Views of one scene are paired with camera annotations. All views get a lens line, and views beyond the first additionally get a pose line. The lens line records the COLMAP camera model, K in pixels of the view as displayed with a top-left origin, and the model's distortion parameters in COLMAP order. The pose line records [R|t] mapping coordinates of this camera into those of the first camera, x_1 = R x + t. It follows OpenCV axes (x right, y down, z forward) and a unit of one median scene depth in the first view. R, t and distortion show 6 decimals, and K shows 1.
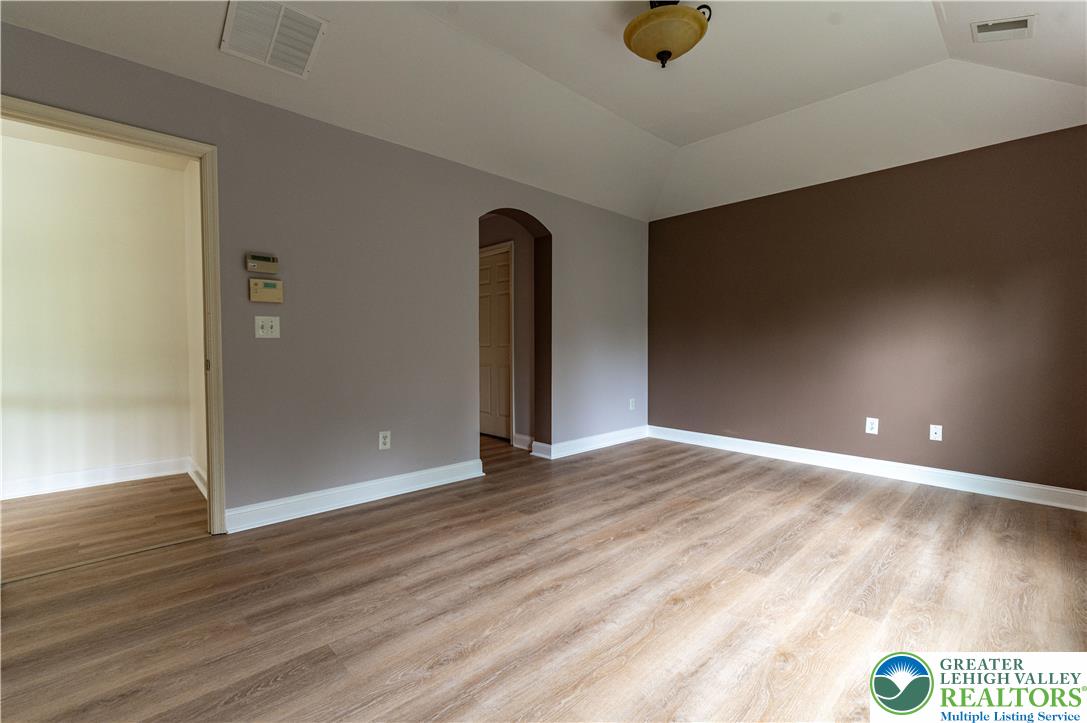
lens RADIAL K [[472.7, 0, 543.4], [0, 472.7, 358.1], [0, 0, 1]] dist [0.000937, -0.000661]
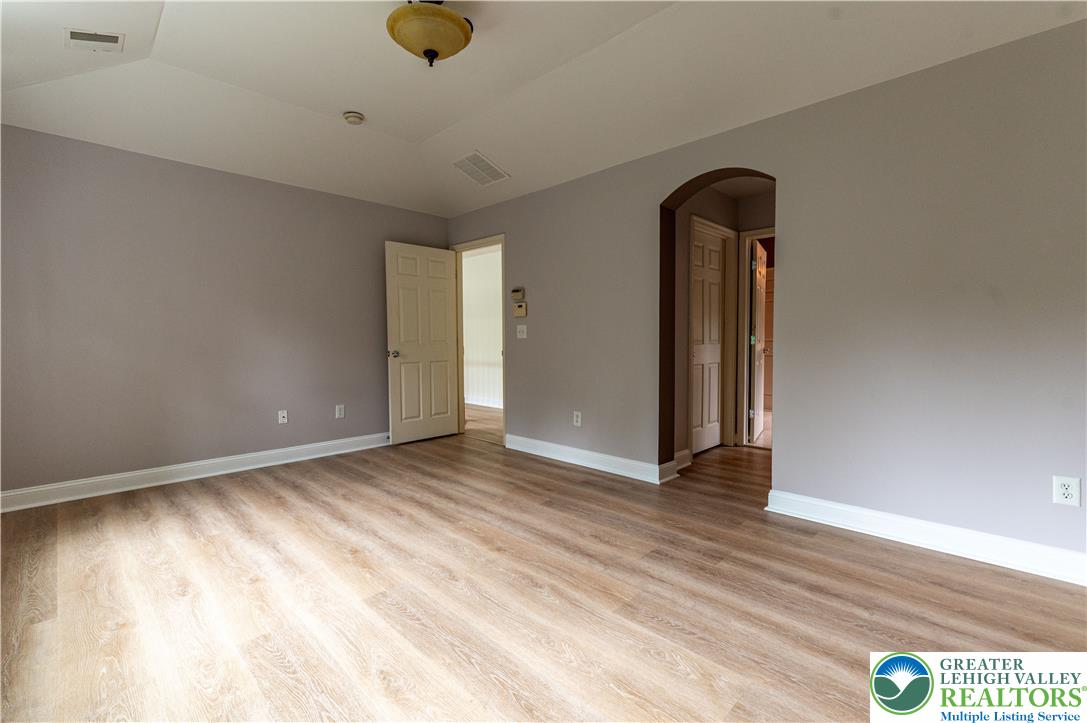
lens RADIAL K [[472.7, 0, 543.5], [0, 472.7, 358.6], [0, 0, 1]] dist [0.000937, -0.000661]
pose [[0.039698, 0.038639, -0.998464, 1.092609], [-0.025217, 0.998973, 0.037656, -0.036296], [0.998893, 0.023684, 0.040632, 1.031901]]
